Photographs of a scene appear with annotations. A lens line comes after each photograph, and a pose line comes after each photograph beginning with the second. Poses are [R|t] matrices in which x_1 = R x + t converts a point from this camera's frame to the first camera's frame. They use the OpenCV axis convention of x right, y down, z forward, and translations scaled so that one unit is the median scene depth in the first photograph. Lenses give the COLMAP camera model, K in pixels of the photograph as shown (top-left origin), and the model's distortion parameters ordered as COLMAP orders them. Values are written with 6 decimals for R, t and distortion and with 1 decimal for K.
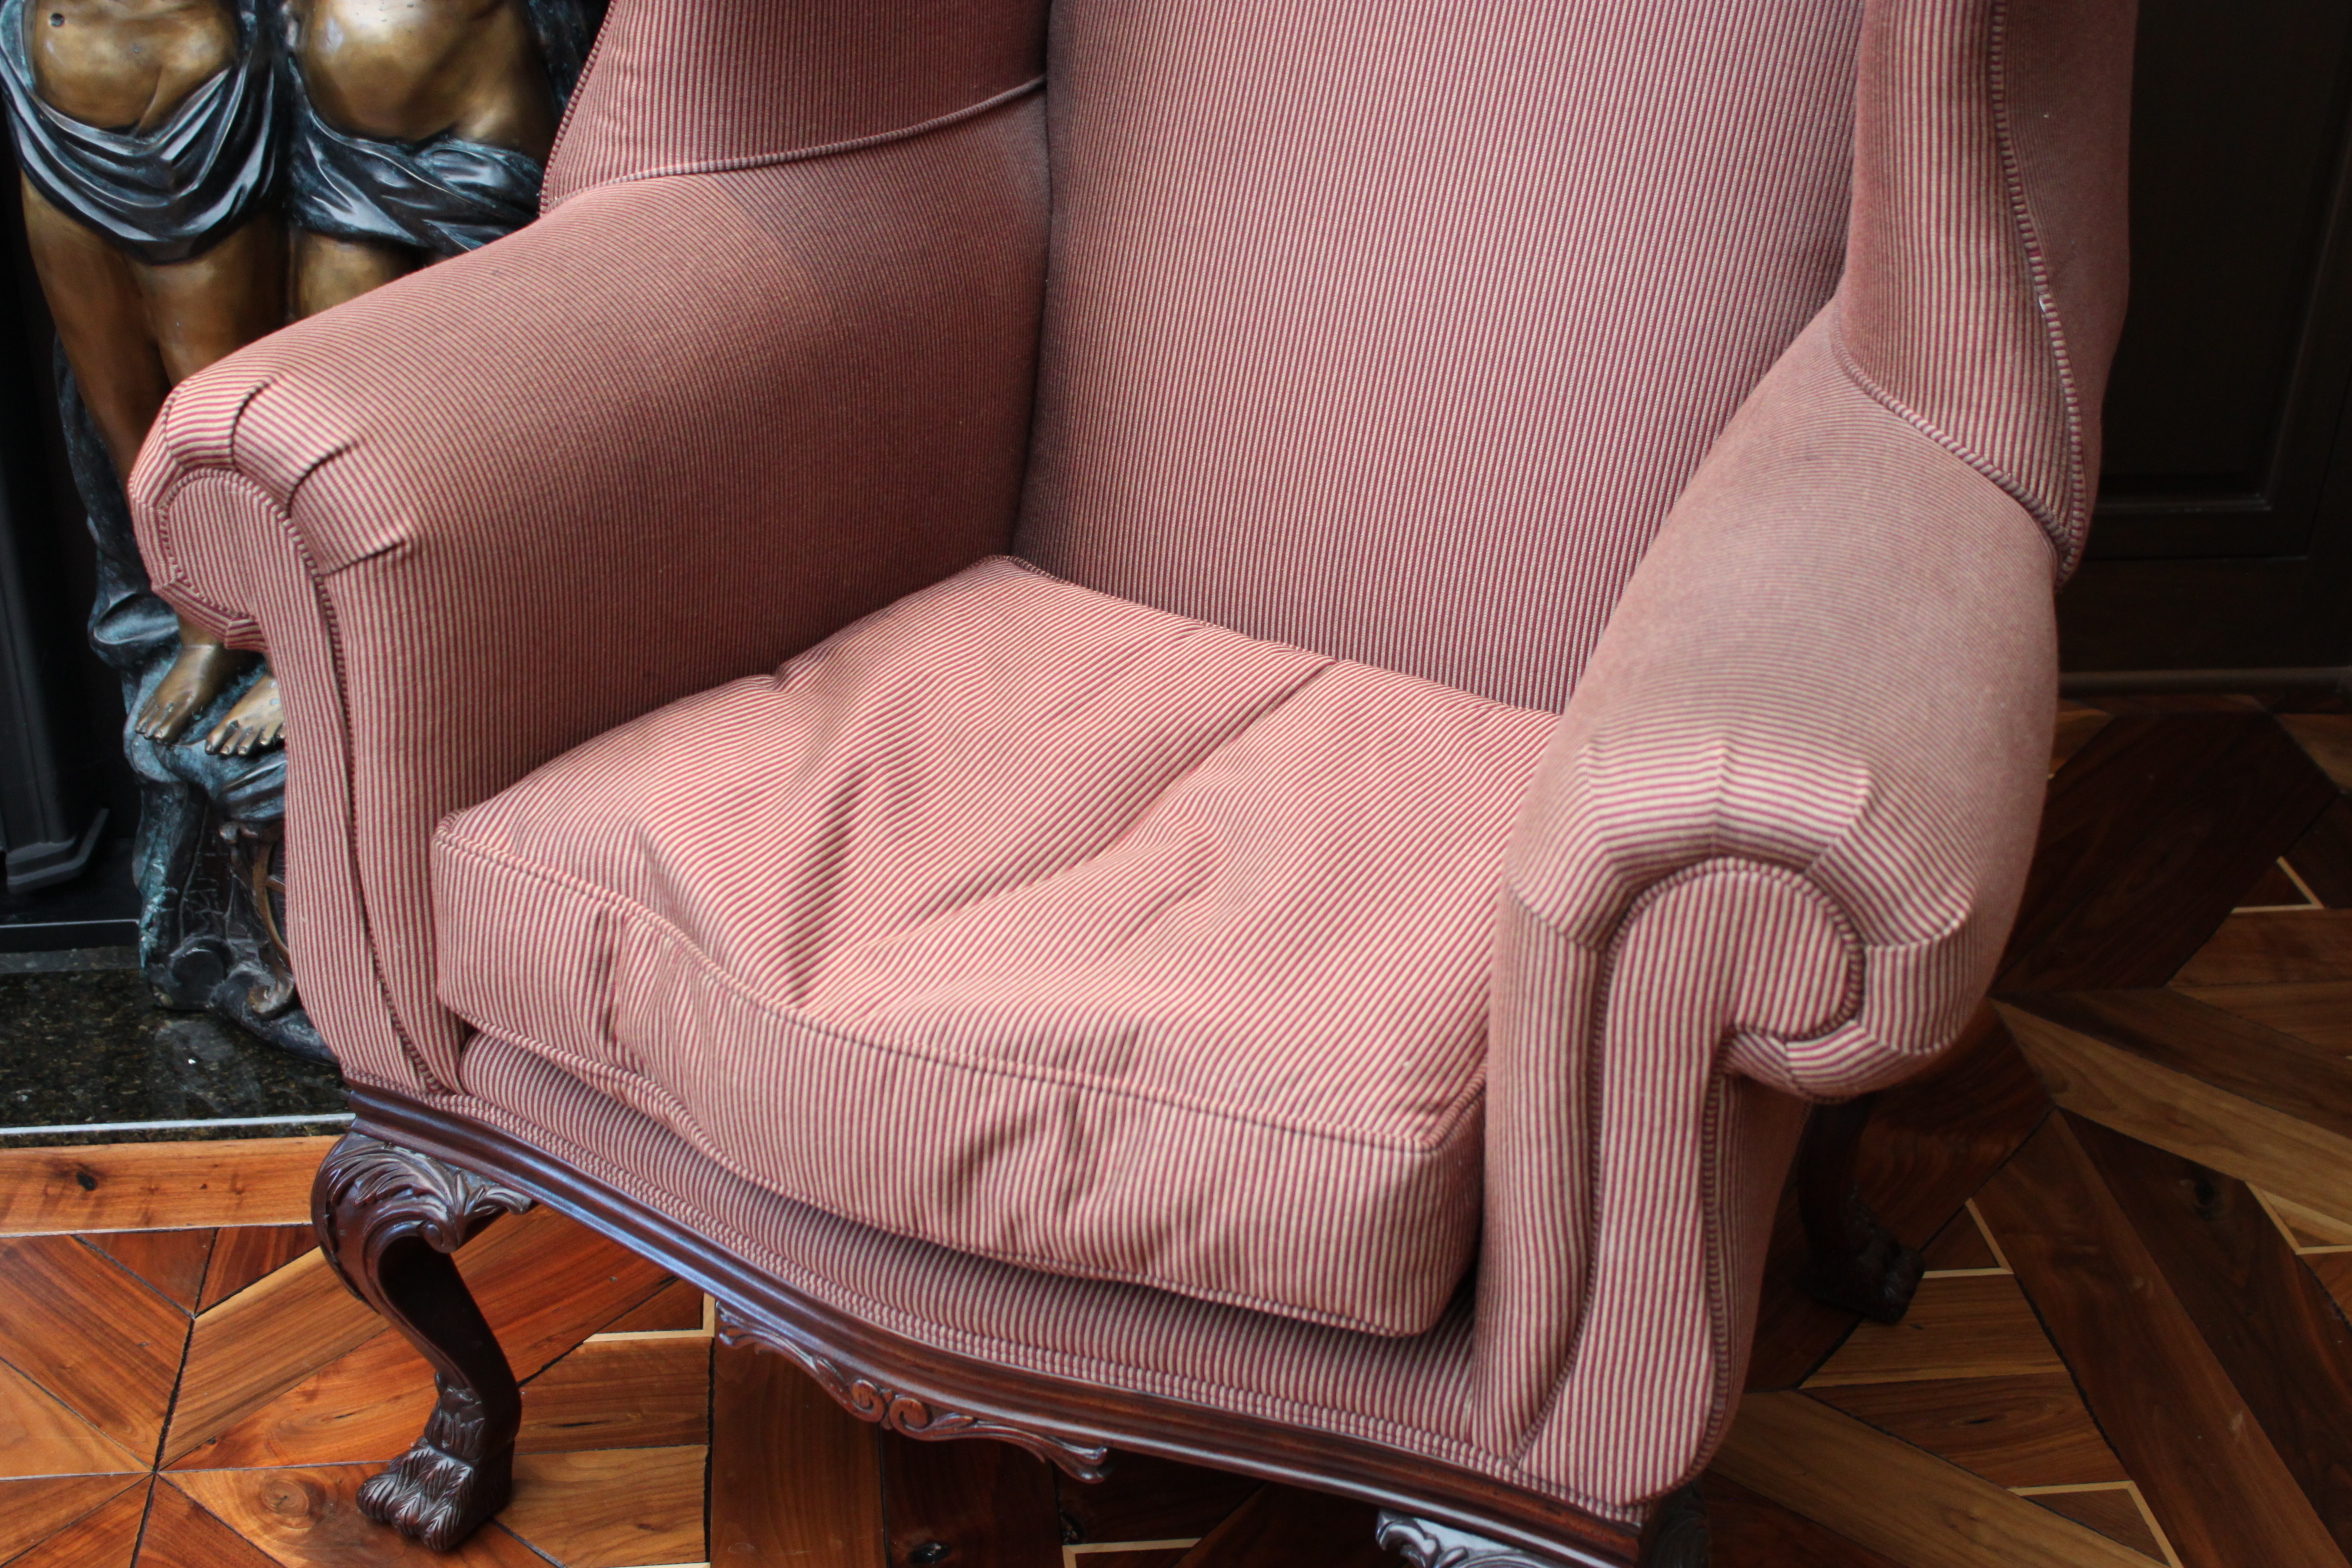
lens RADIAL K [[3022.8, 0, 1176.0], [0, 3022.8, 784.0], [0, 0, 1]] dist [-0.076478, 0.089290]
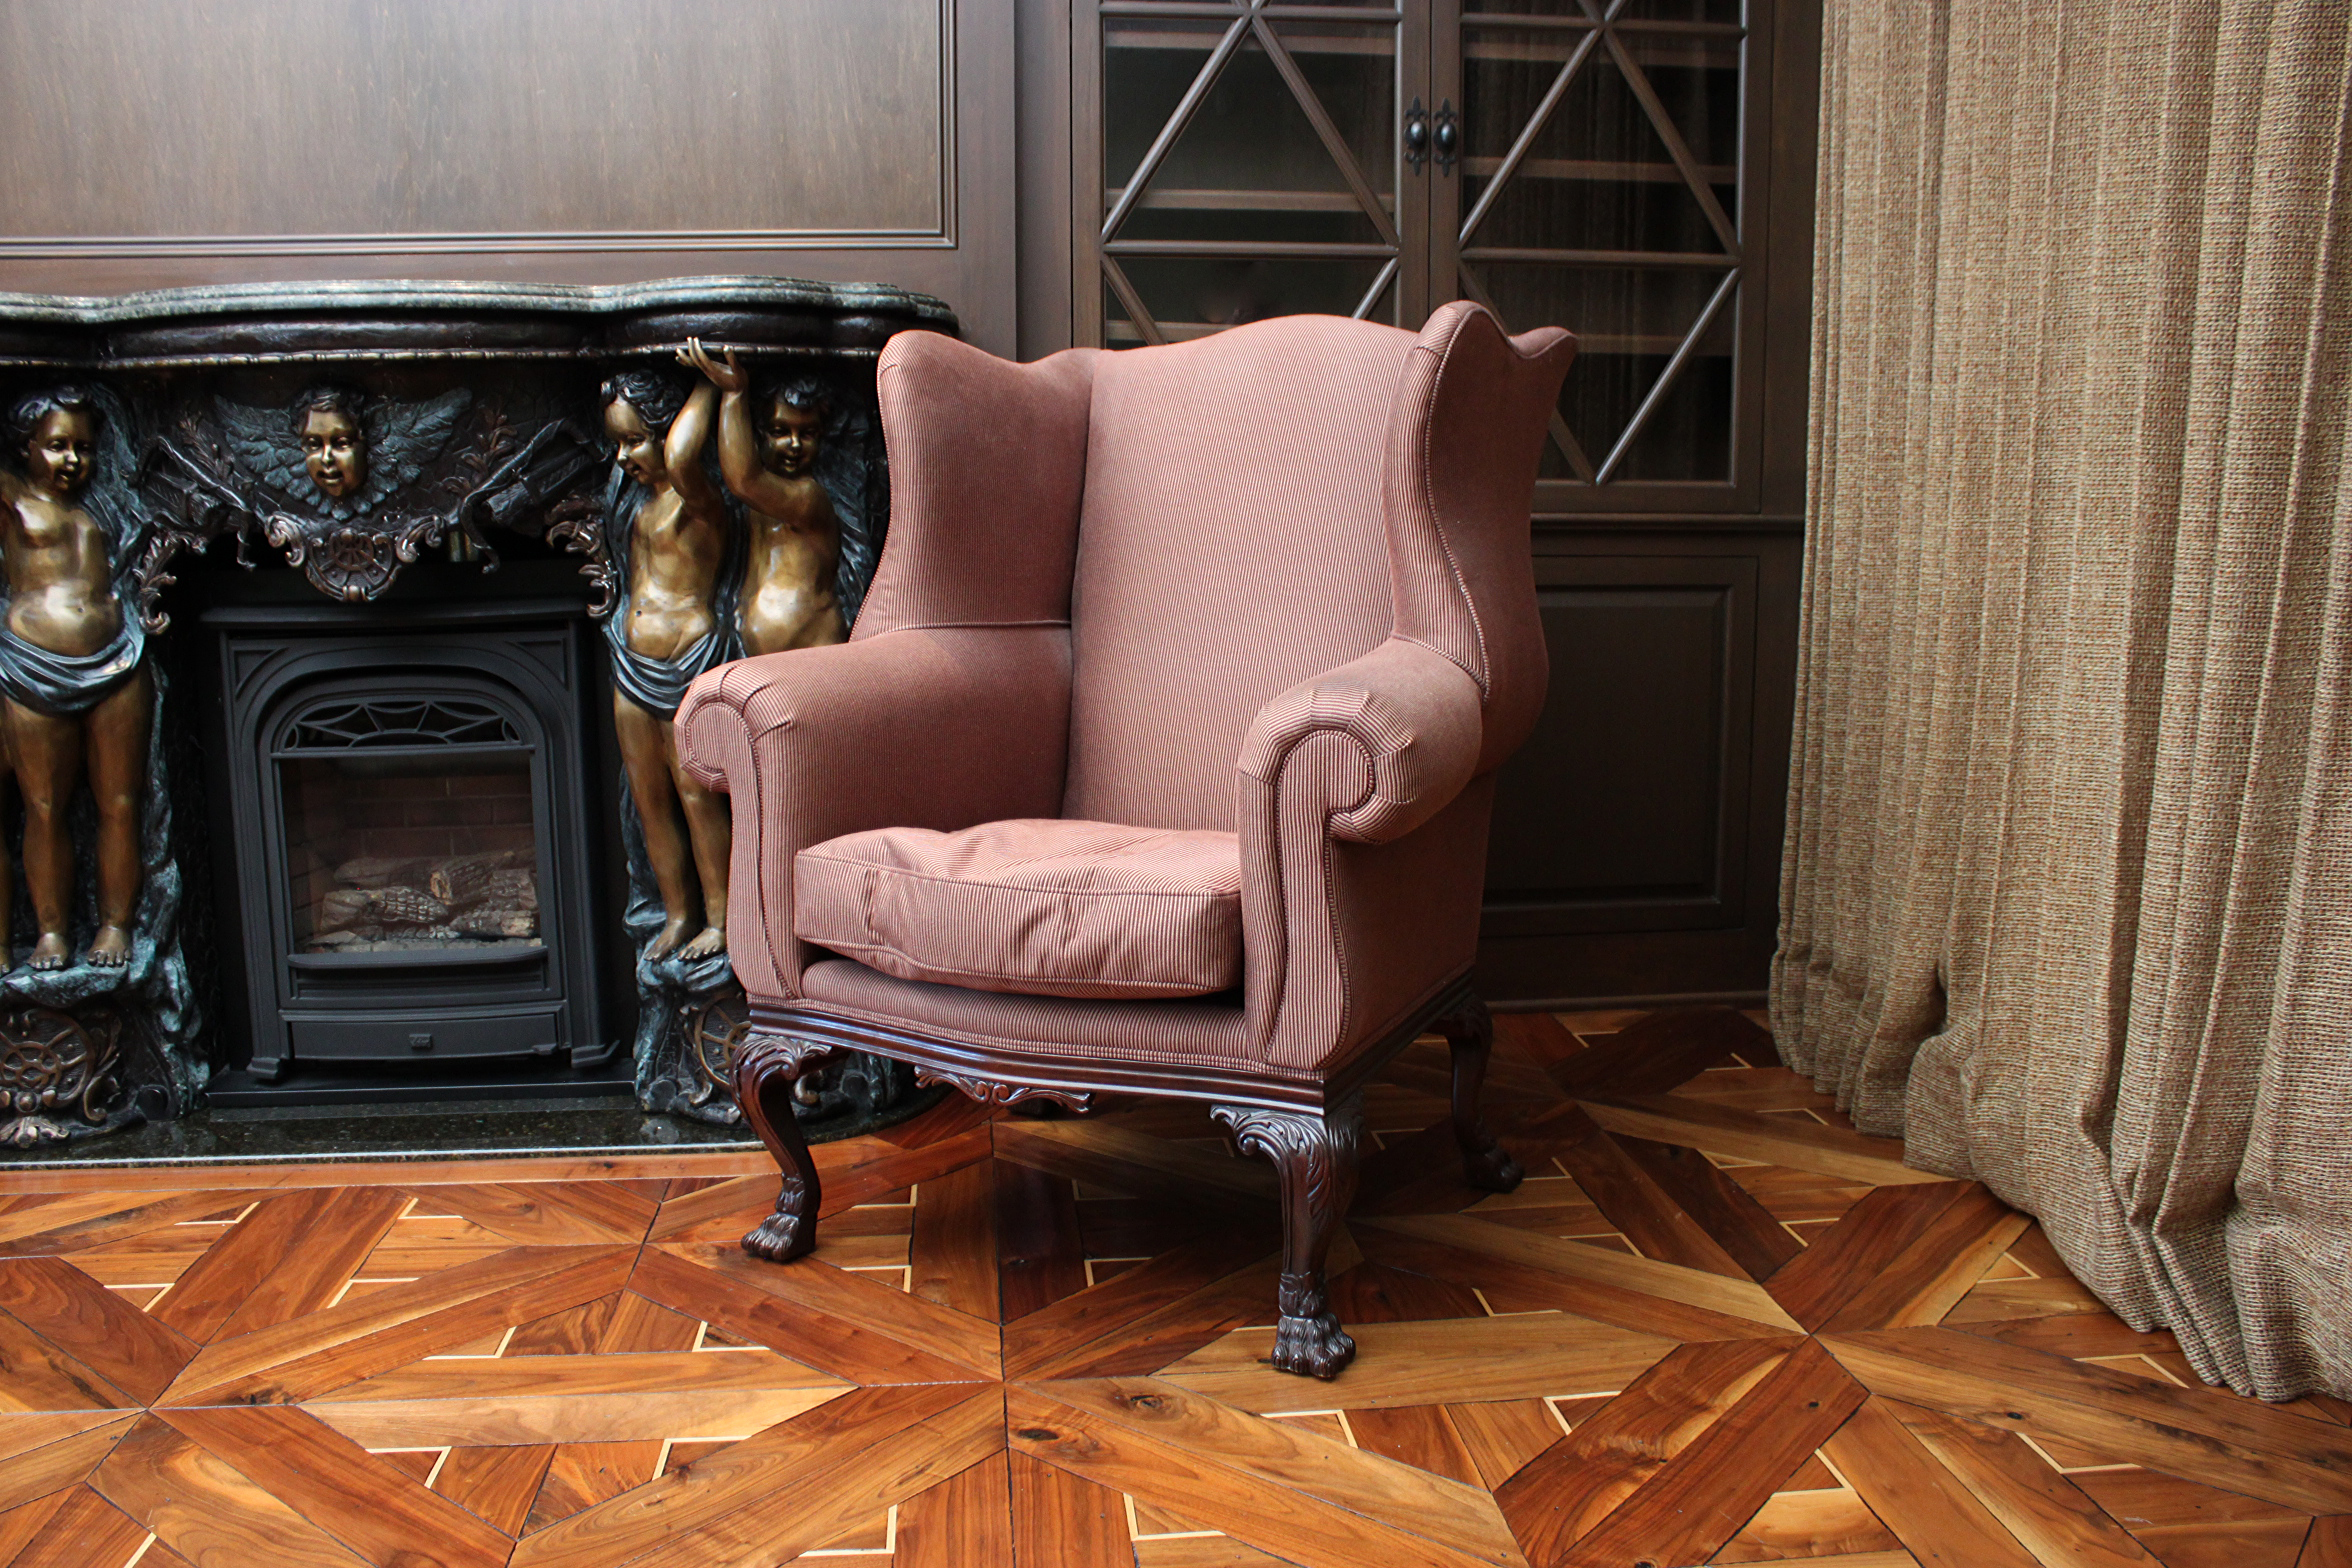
lens RADIAL K [[1977.3, 0, 1176.0], [0, 1977.3, 784.0], [0, 0, 1]] dist [-0.166945, 0.105998]
pose [[0.998963, -0.039709, -0.022272, 0.066247], [0.029148, 0.933601, -0.357128, 0.428513], [0.034974, 0.356108, 0.933790, -0.345633]]
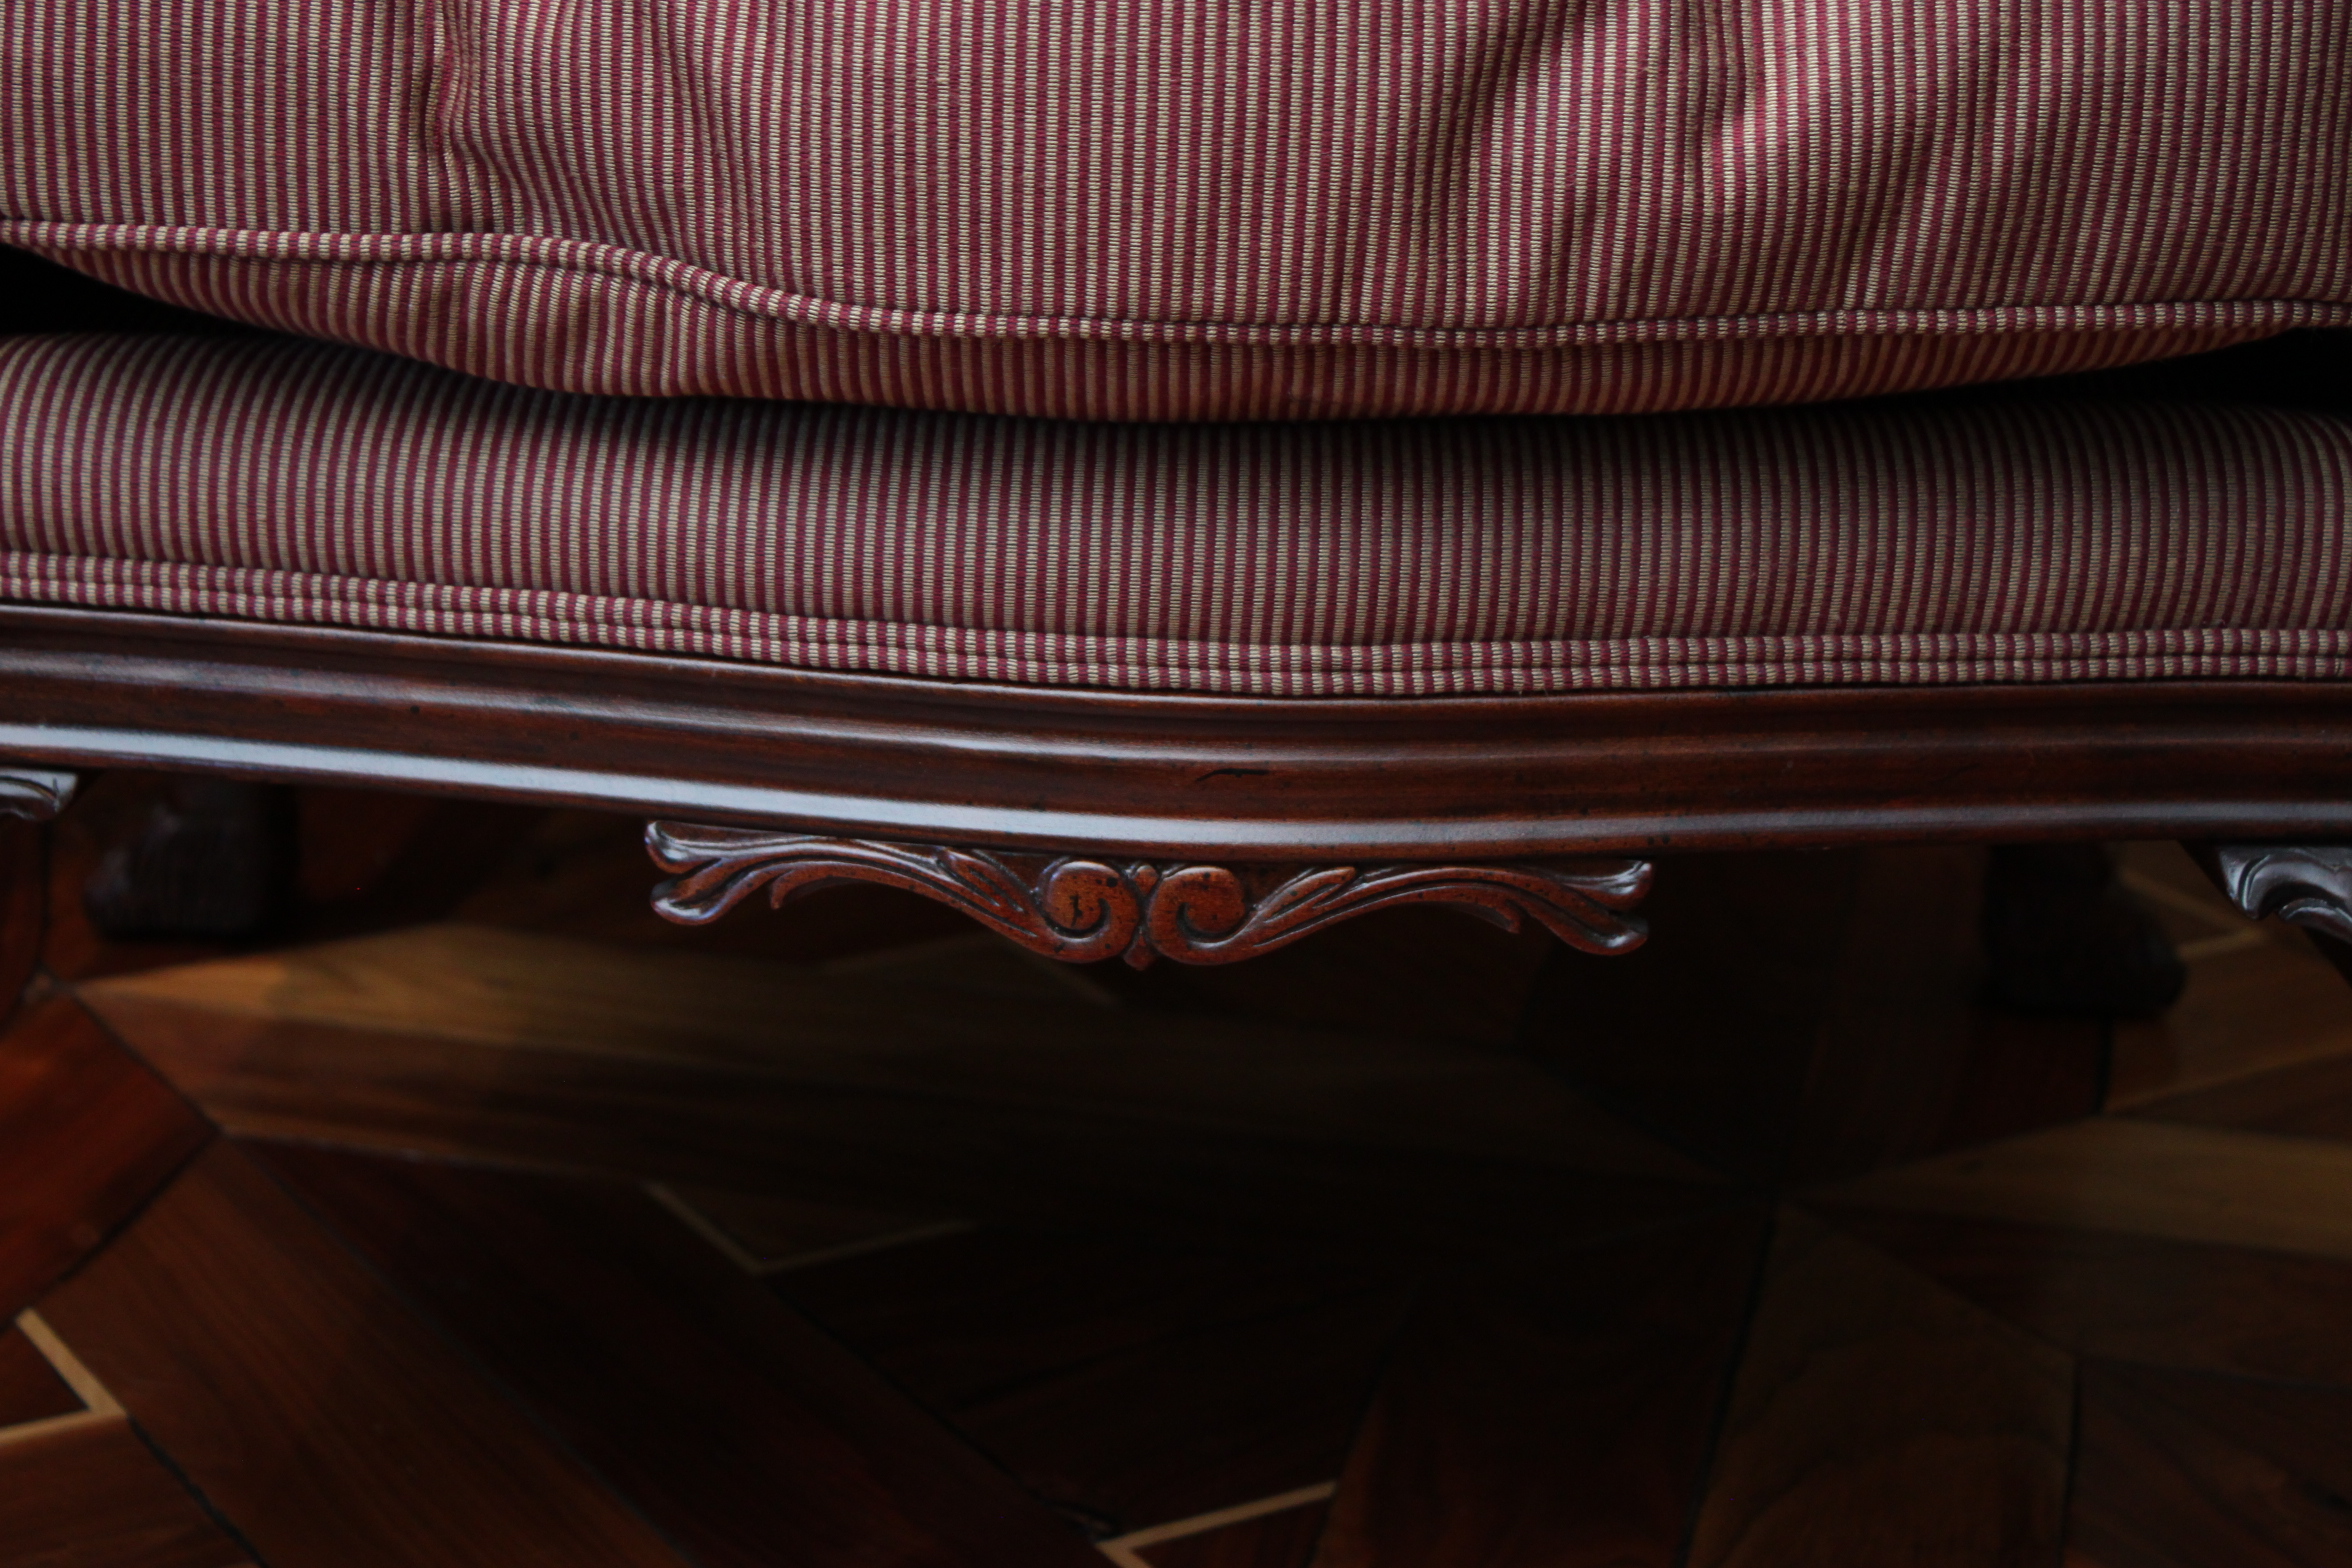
lens RADIAL K [[4712.4, 0, 1176.0], [0, 4712.4, 784.0], [0, 0, 1]] dist [0.025672, 0.203298]
pose [[0.900218, -0.144461, 0.410778, -0.317125], [0.211019, 0.969920, -0.121349, 0.230350], [-0.380892, 0.195922, 0.903624, 0.296022]]
